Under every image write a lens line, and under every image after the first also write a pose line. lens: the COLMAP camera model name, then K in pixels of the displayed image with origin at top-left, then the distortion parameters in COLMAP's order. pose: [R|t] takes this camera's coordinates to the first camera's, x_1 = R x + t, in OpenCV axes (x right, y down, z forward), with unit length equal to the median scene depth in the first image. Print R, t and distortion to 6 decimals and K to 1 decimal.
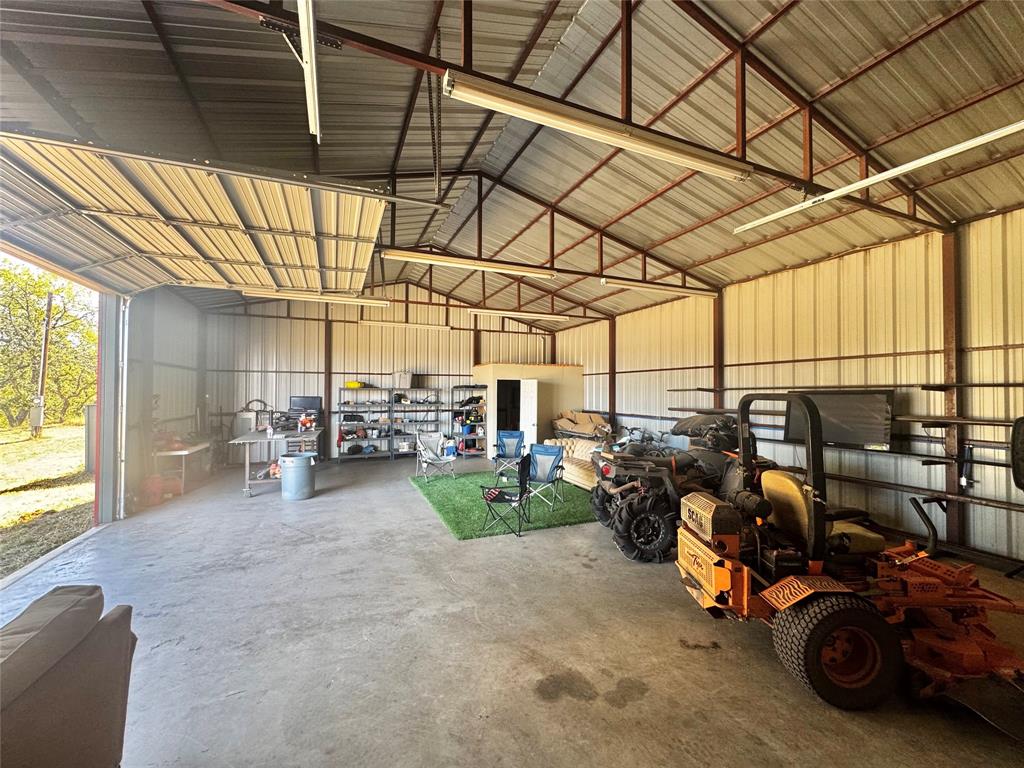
lens RADIAL K [[405.9, 0, 510.4], [0, 405.9, 385.5], [0, 0, 1]] dist [-0.003995, 0.000066]
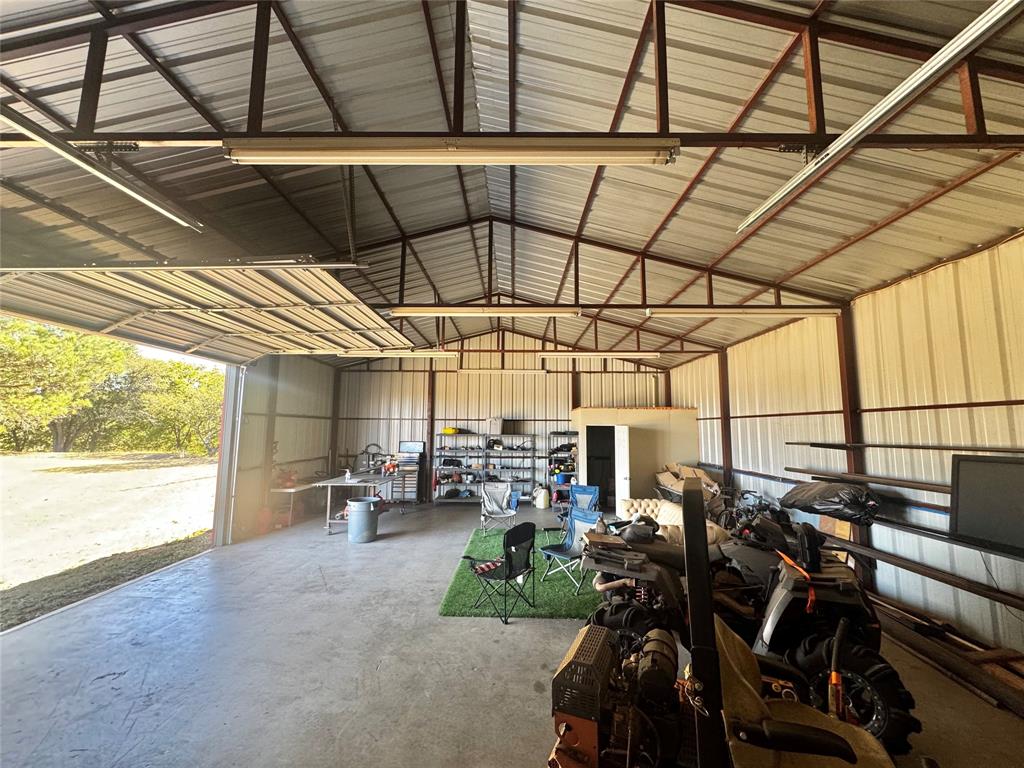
lens RADIAL K [[405.9, 0, 510.8], [0, 405.9, 386.4], [0, 0, 1]] dist [-0.003995, 0.000066]
pose [[0.916680, -0.037887, -0.397822, 0.182381], [0.001110, 0.995733, -0.092270, -0.019271], [0.399621, 0.084140, 0.912811, 0.091813]]
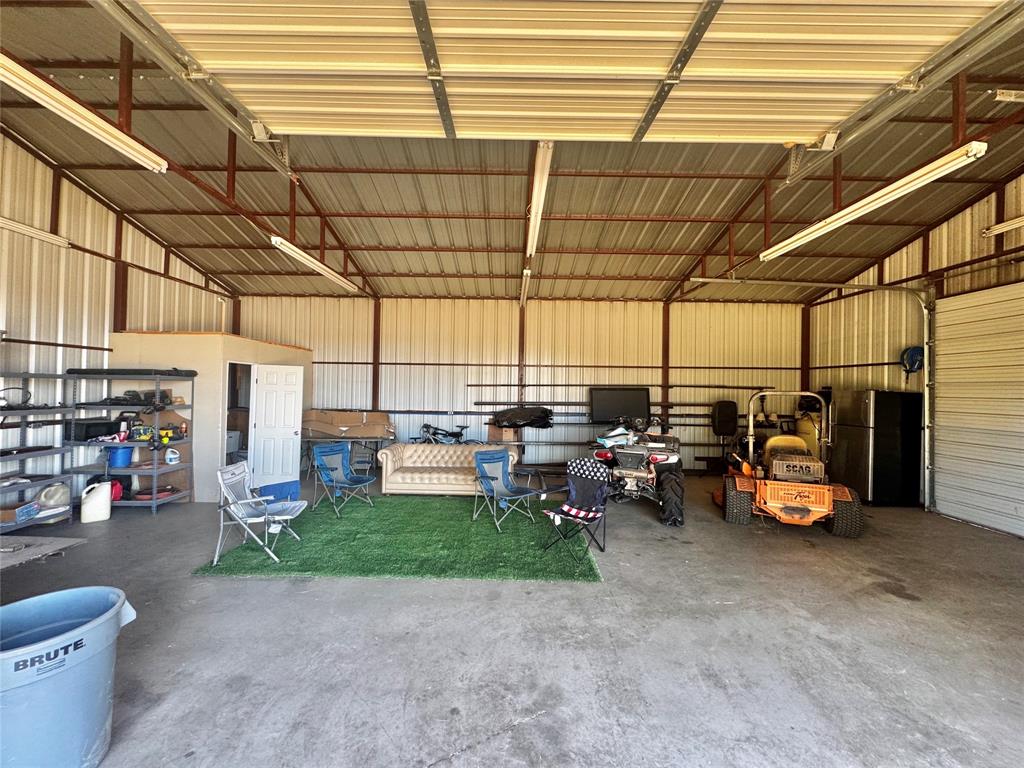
lens RADIAL K [[405.9, 0, 511.8], [0, 405.9, 384.2], [0, 0, 1]] dist [-0.003995, 0.000066]
pose [[0.393630, 0.012033, 0.919190, -0.418517], [-0.026357, 0.999651, -0.001800, 0.006866], [-0.918891, -0.023518, 0.393810, 0.405081]]
